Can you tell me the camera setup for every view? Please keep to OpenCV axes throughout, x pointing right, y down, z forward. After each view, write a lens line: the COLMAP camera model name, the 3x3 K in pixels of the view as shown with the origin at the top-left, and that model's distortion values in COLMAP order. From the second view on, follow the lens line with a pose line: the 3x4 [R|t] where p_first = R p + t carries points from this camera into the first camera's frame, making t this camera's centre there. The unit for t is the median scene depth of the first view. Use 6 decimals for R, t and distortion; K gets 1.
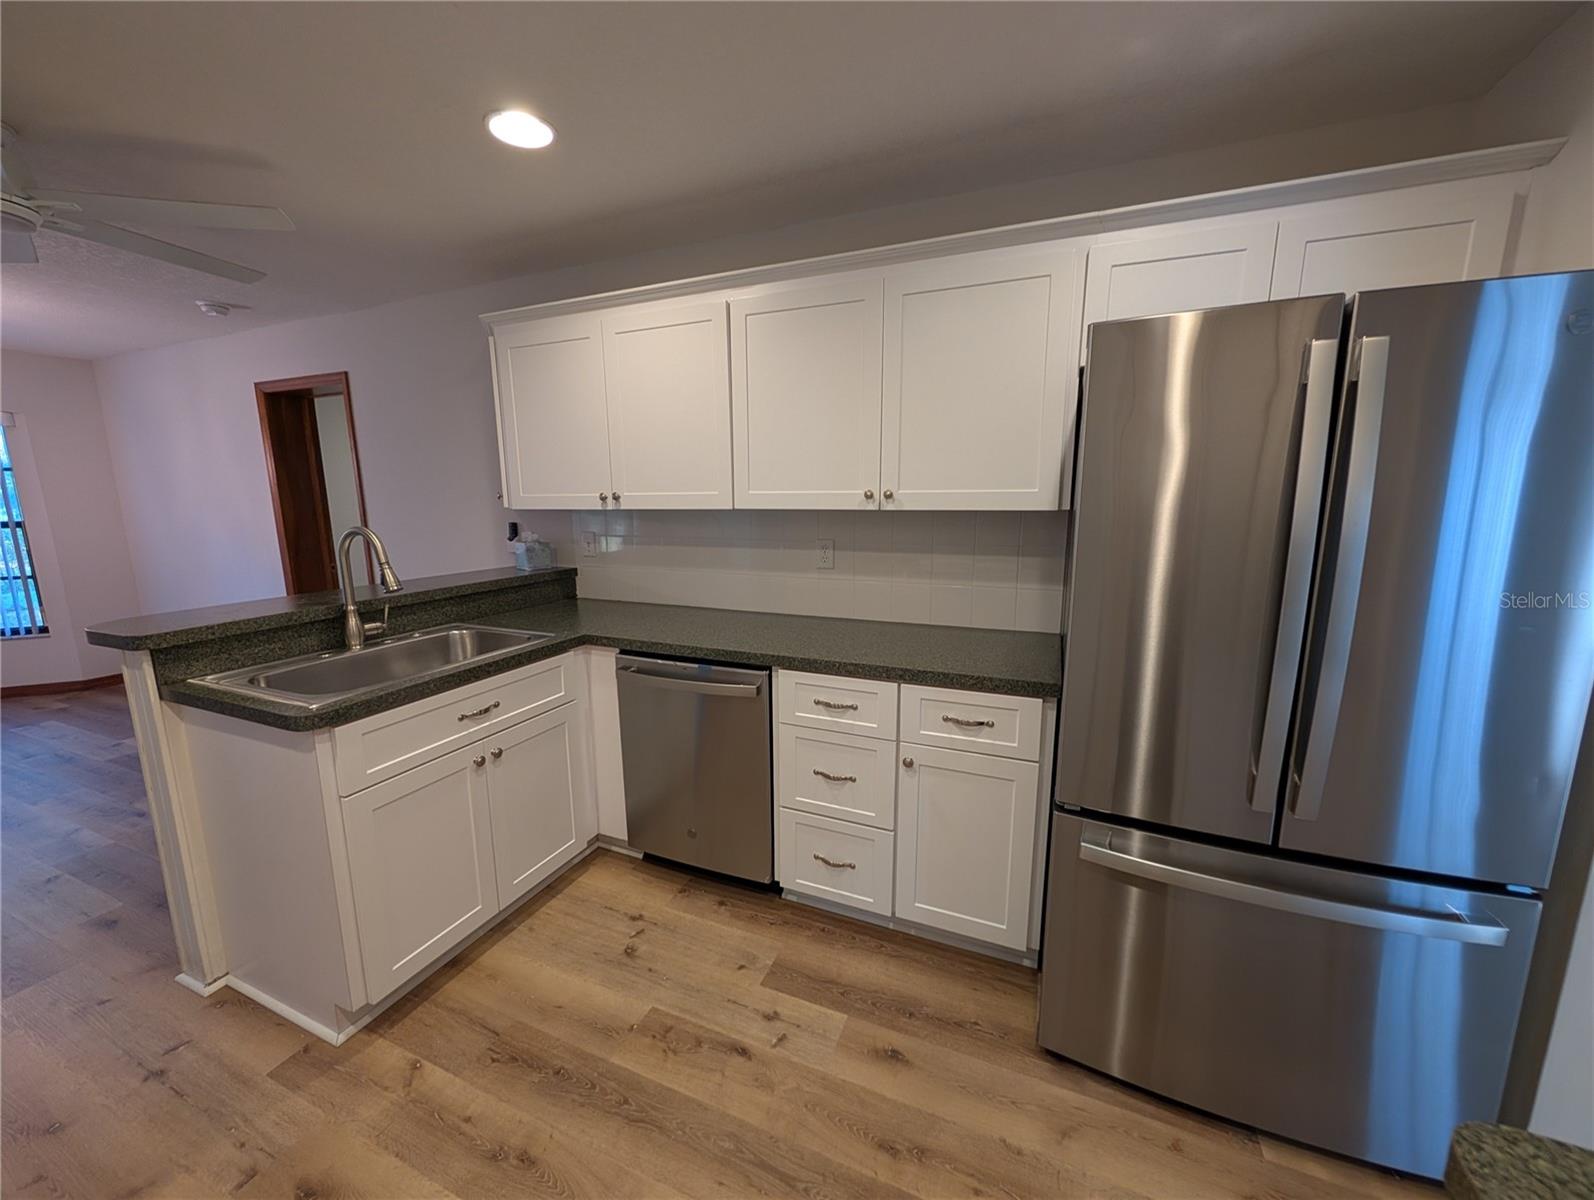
lens RADIAL K [[605.9, 0, 796.0], [0, 605.9, 600.7], [0, 0, 1]] dist [-0.001259, 0.000414]
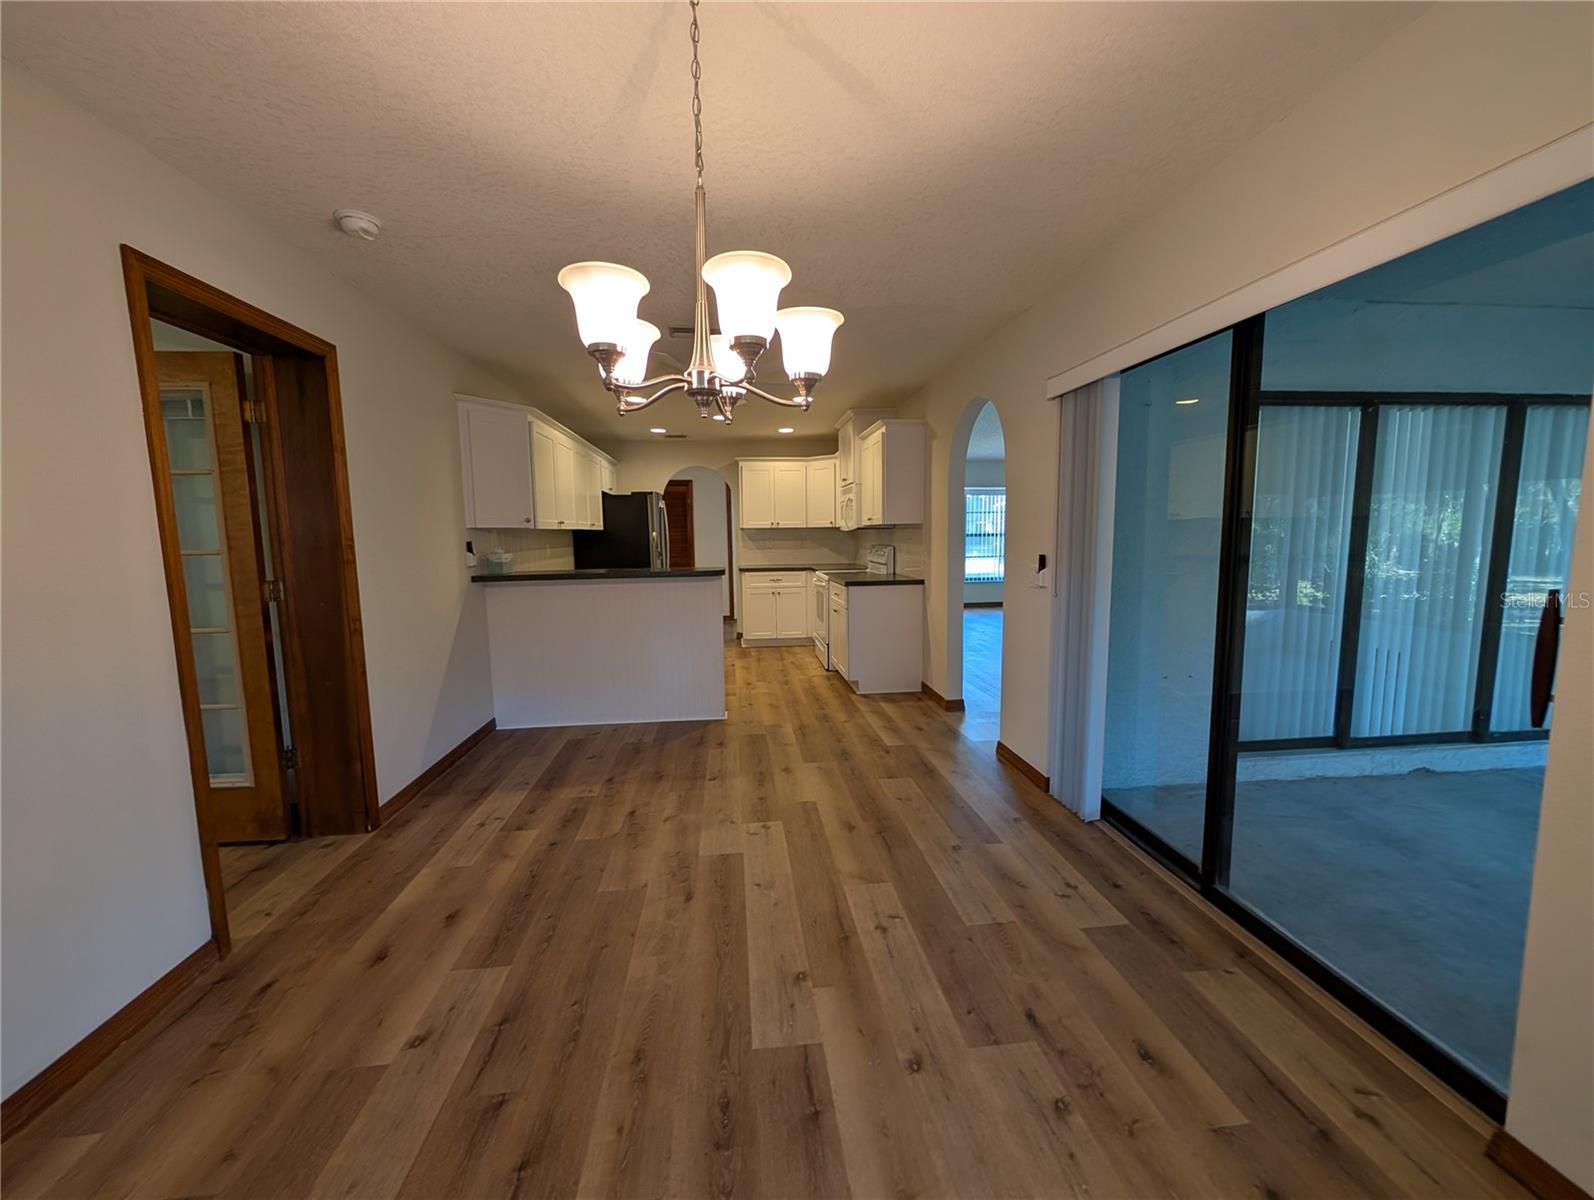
lens RADIAL K [[605.9, 0, 798.6], [0, 605.9, 600.8], [0, 0, 1]] dist [-0.001259, 0.000414]
pose [[-0.490391, -0.085031, 0.867345, -3.016399], [0.166410, 0.967781, 0.188965, -0.214773], [-0.855468, 0.237001, -0.460441, 1.651463]]
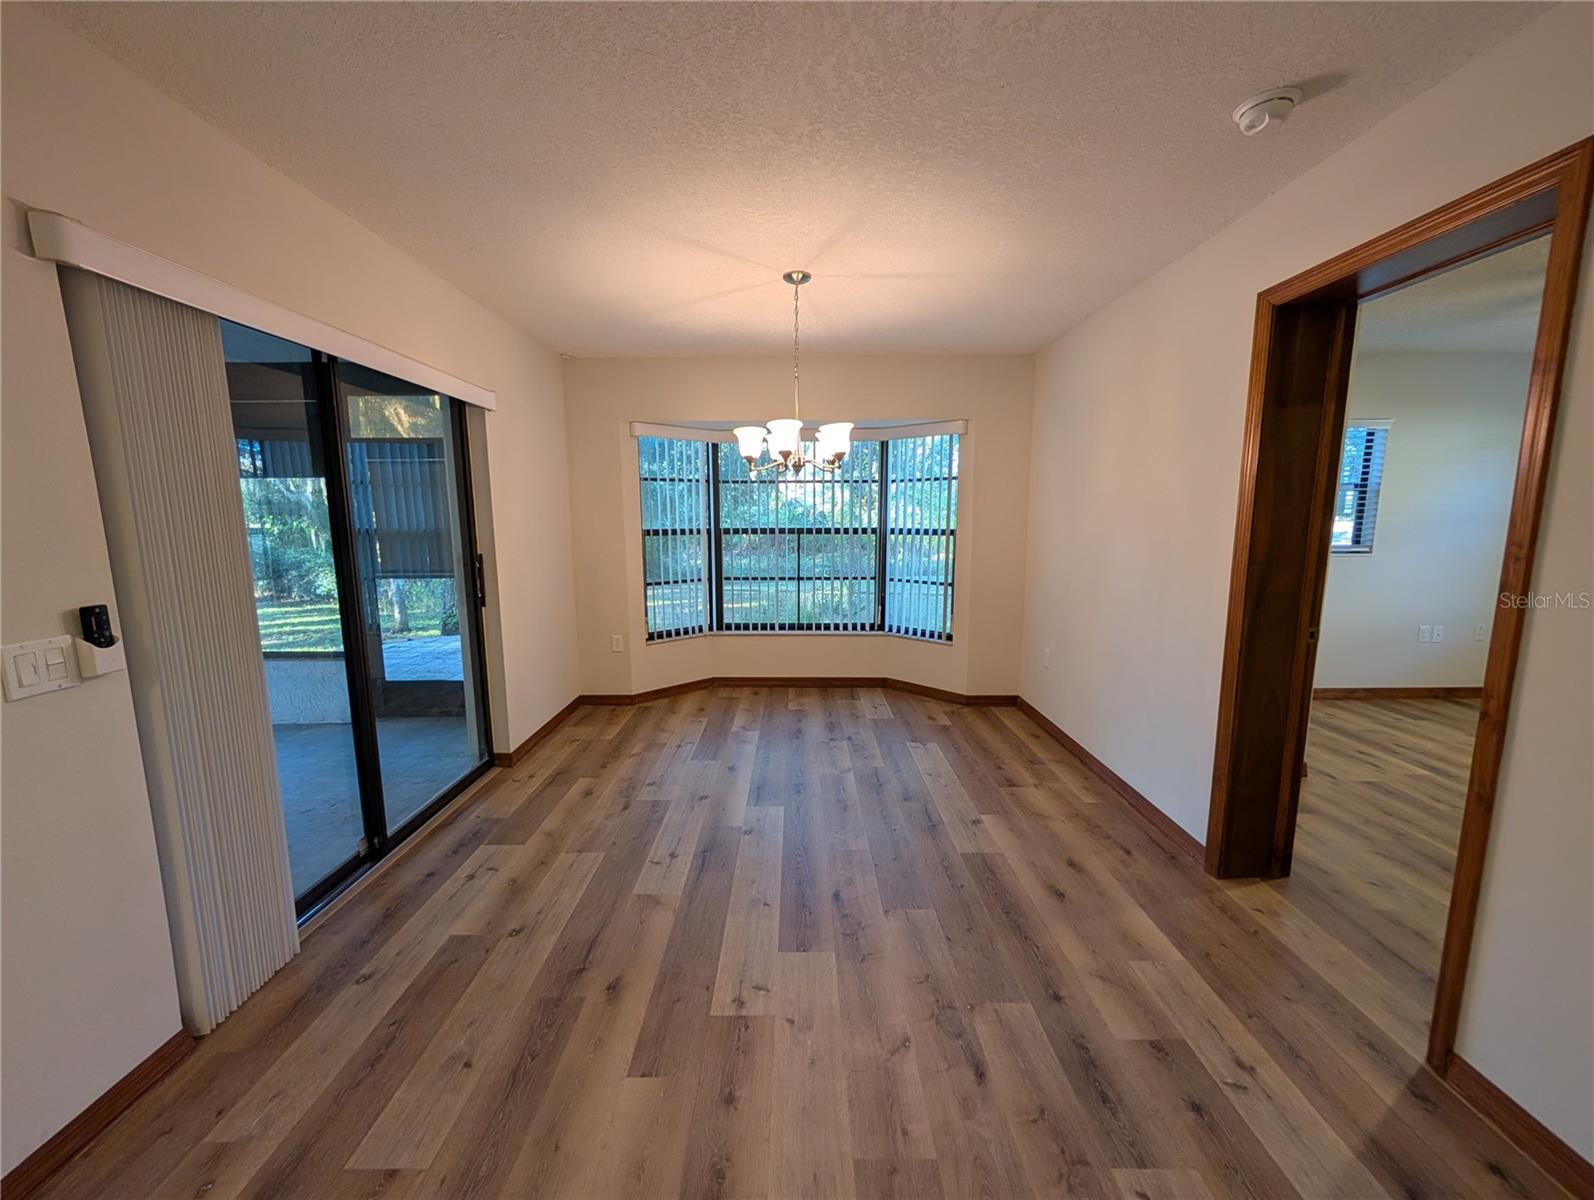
lens RADIAL K [[605.9, 0, 796.3], [0, 605.9, 600.1], [0, 0, 1]] dist [-0.001259, 0.000414]
pose [[0.387961, 0.135499, -0.911661, -1.012281], [-0.156901, 0.984406, 0.079542, -0.121744], [0.908223, 0.112181, 0.403171, 0.833343]]
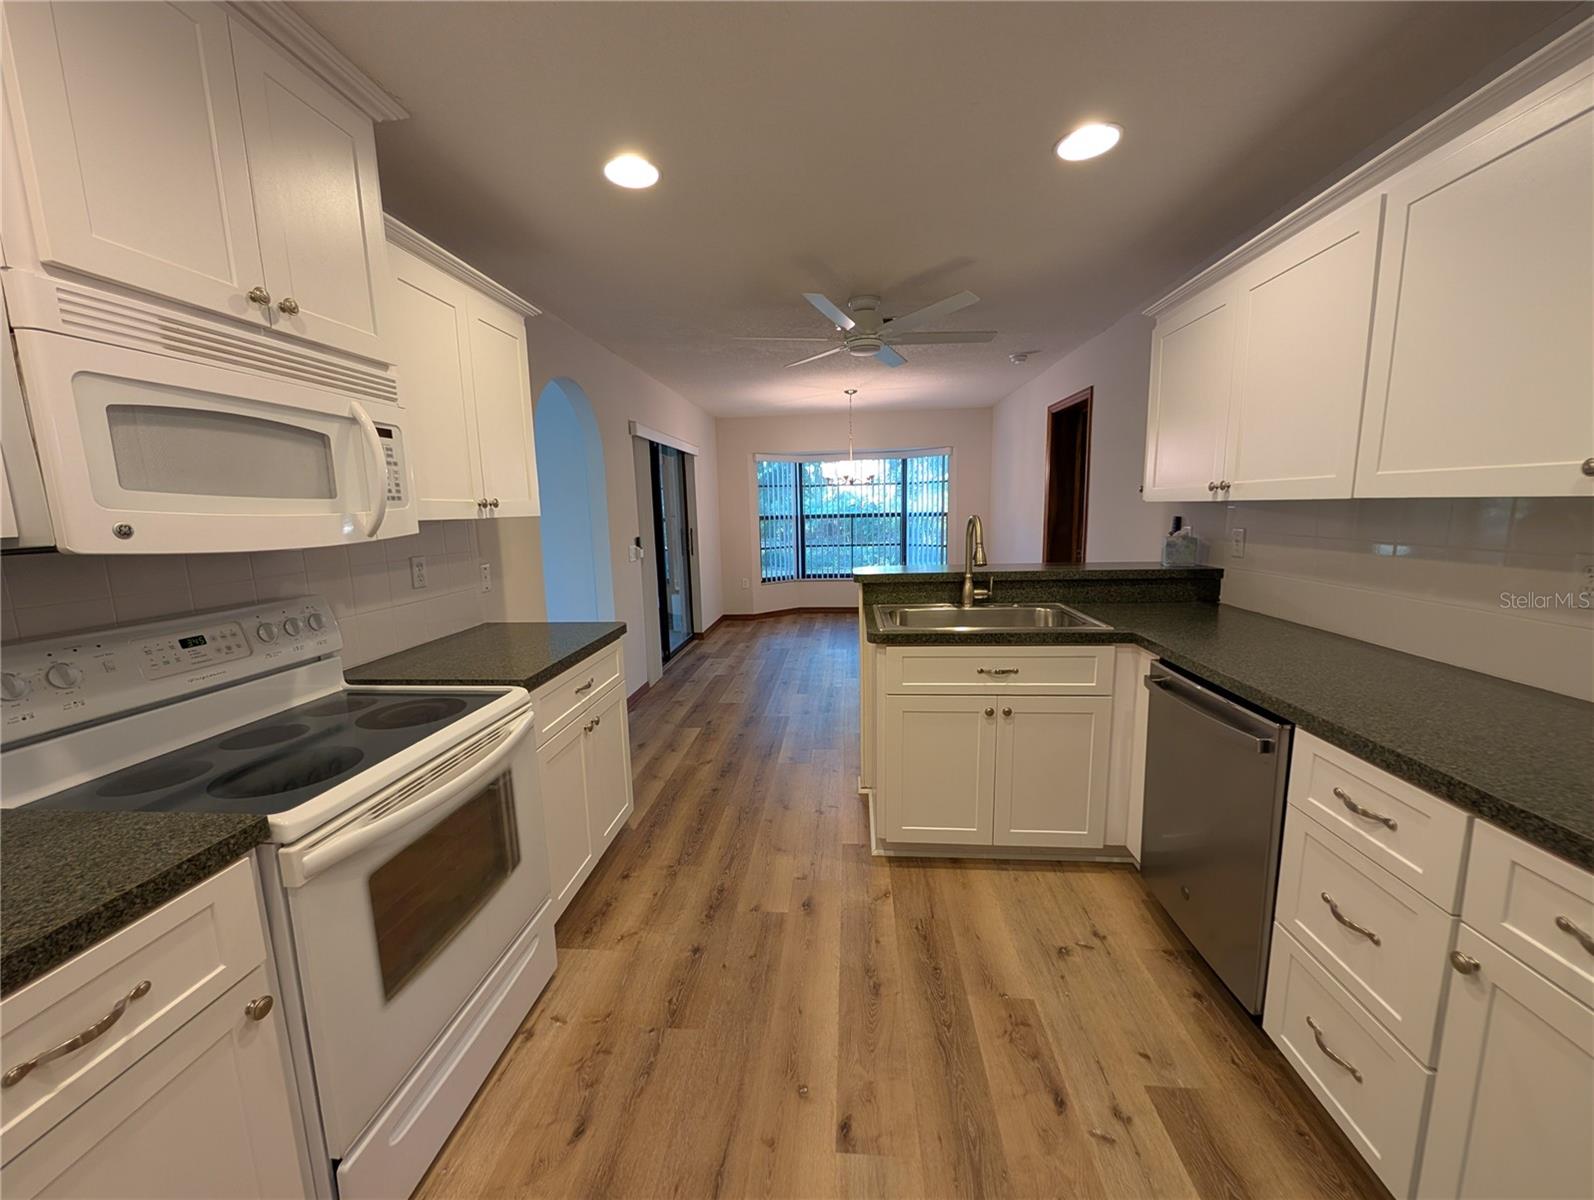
lens RADIAL K [[605.9, 0, 796.1], [0, 605.9, 601.2], [0, 0, 1]] dist [-0.001259, 0.000414]
pose [[0.308423, 0.146139, -0.939957, 0.431104], [-0.141199, 0.984216, 0.106689, -0.022724], [0.940711, 0.099815, 0.324190, 0.218221]]
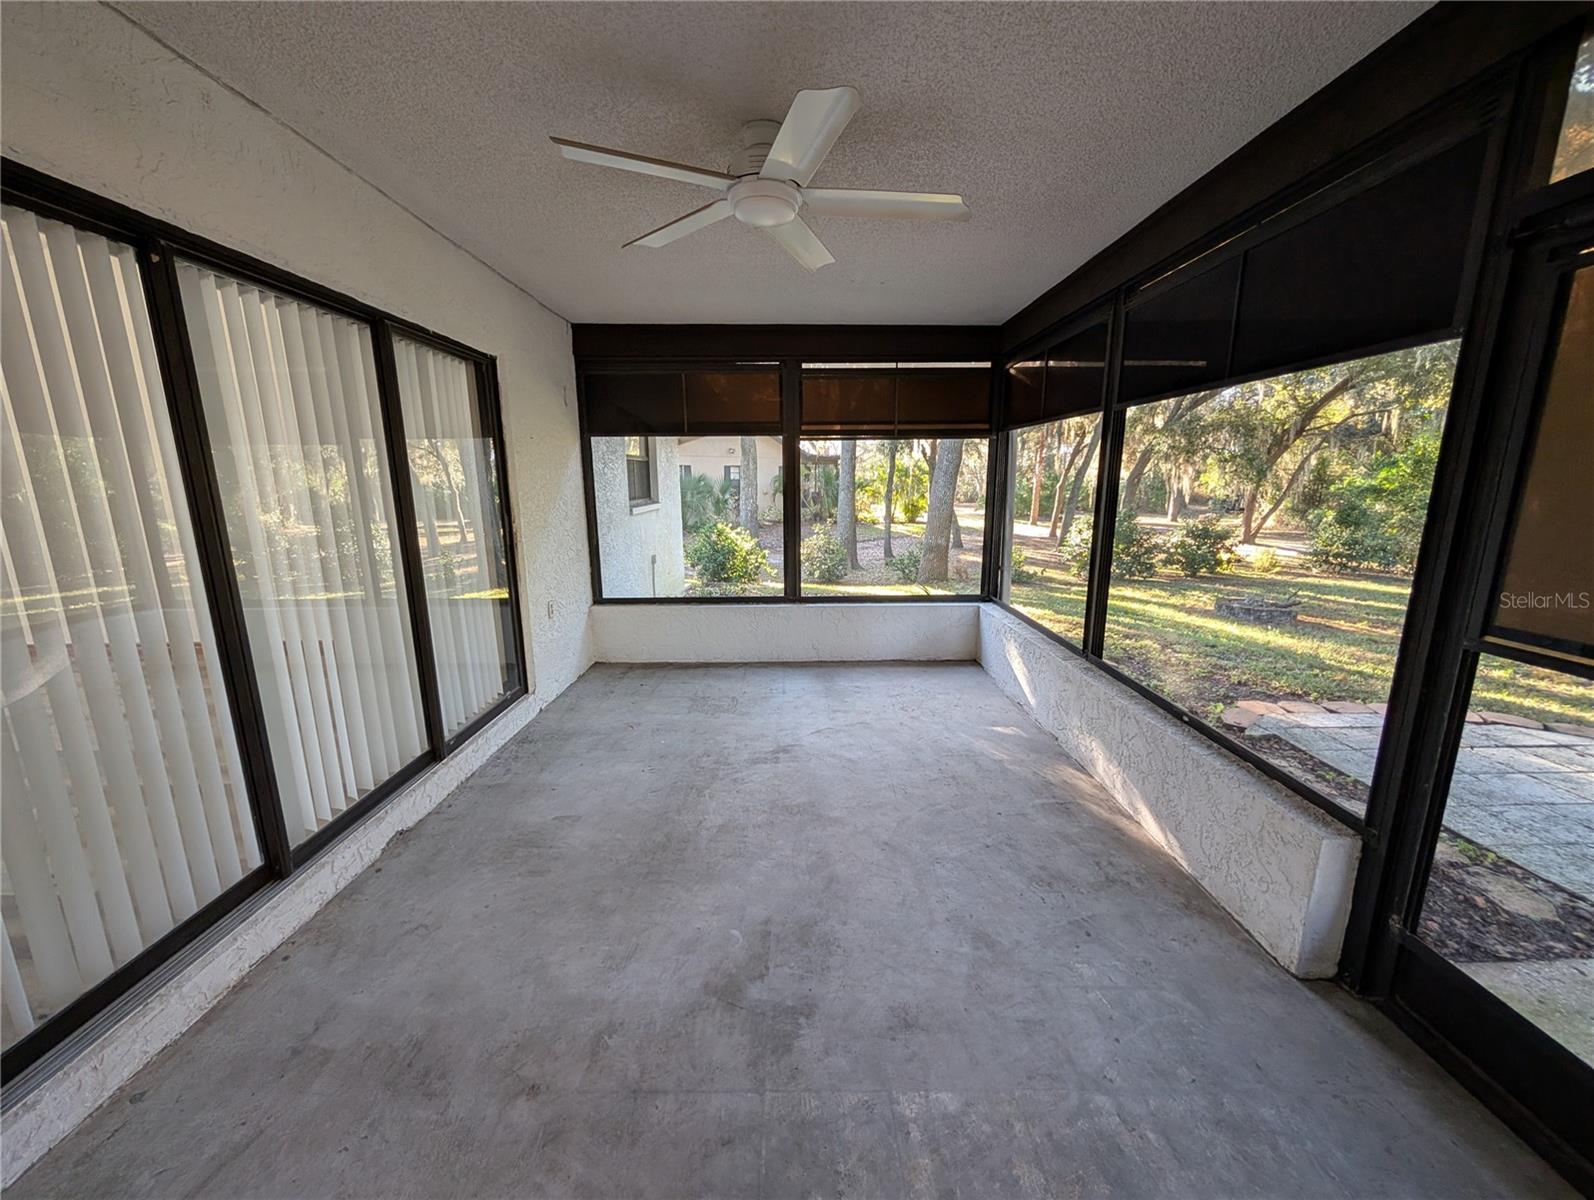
lens RADIAL K [[605.9, 0, 797.7], [0, 605.9, 599.3], [0, 0, 1]] dist [-0.001259, 0.000414]
pose [[-0.917382, 0.087717, -0.388222, -2.724745], [-0.060935, 0.932958, 0.354791, -0.048730], [0.393316, 0.349135, -0.850533, 0.567951]]
